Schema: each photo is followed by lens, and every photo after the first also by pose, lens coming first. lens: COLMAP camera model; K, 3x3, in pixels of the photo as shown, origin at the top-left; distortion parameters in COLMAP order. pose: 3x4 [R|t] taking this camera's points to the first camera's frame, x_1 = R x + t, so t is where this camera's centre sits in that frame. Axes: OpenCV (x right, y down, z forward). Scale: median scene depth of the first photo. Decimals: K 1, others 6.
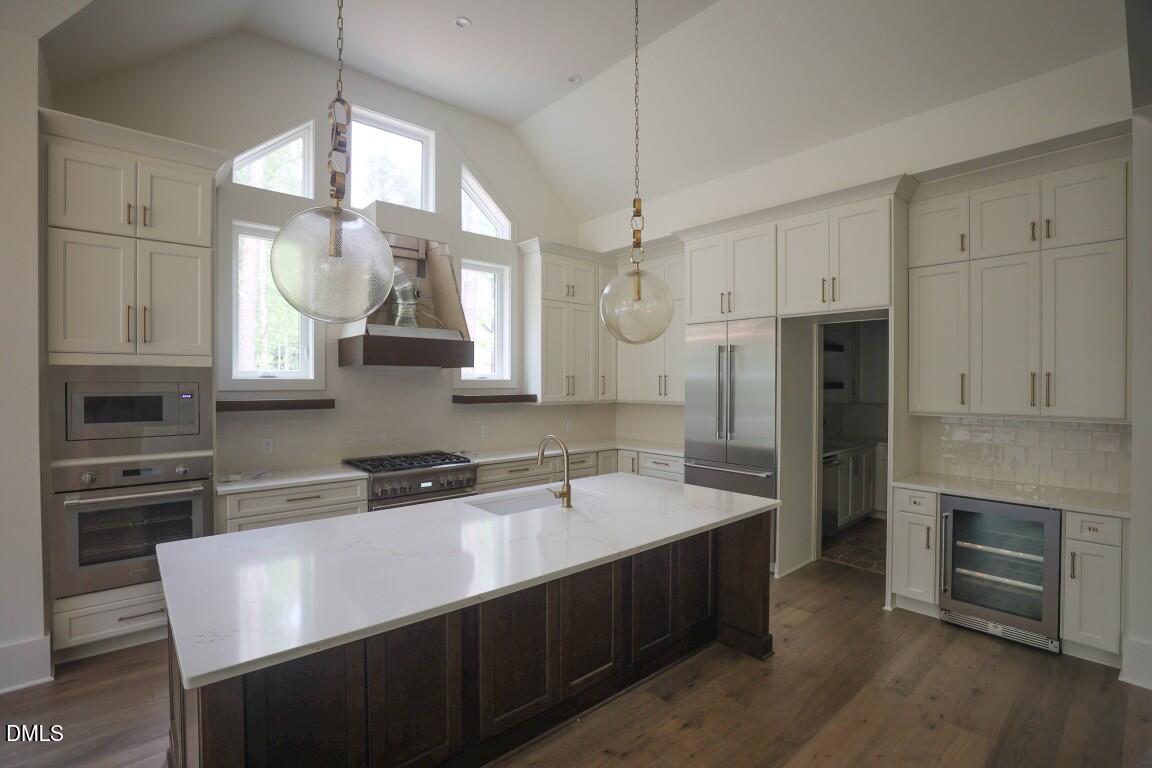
lens RADIAL K [[526.1, 0, 575.3], [0, 526.1, 385.2], [0, 0, 1]] dist [-0.032587, 0.000158]
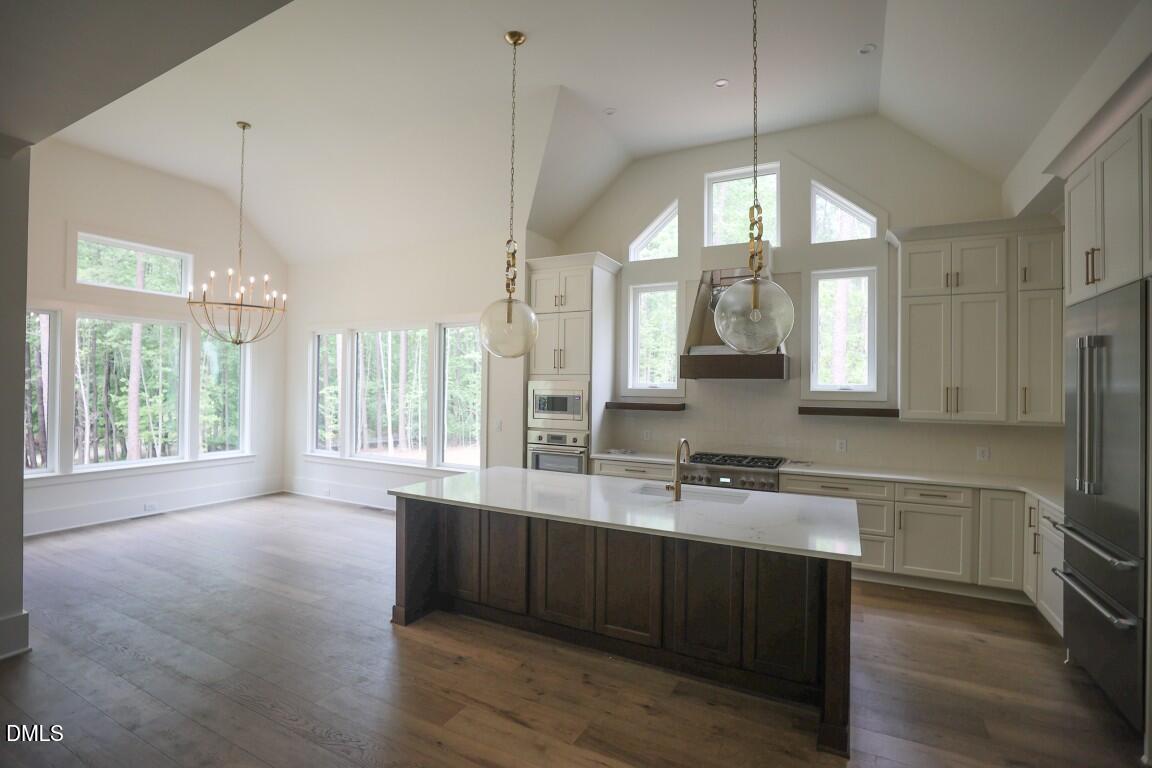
lens RADIAL K [[526.1, 0, 574.1], [0, 526.1, 383.1], [0, 0, 1]] dist [-0.032587, 0.000158]
pose [[0.364091, -0.007655, -0.931332, 0.643162], [-0.019183, 0.999692, -0.015716, -0.001820], [0.931166, 0.023588, 0.363832, 0.242578]]
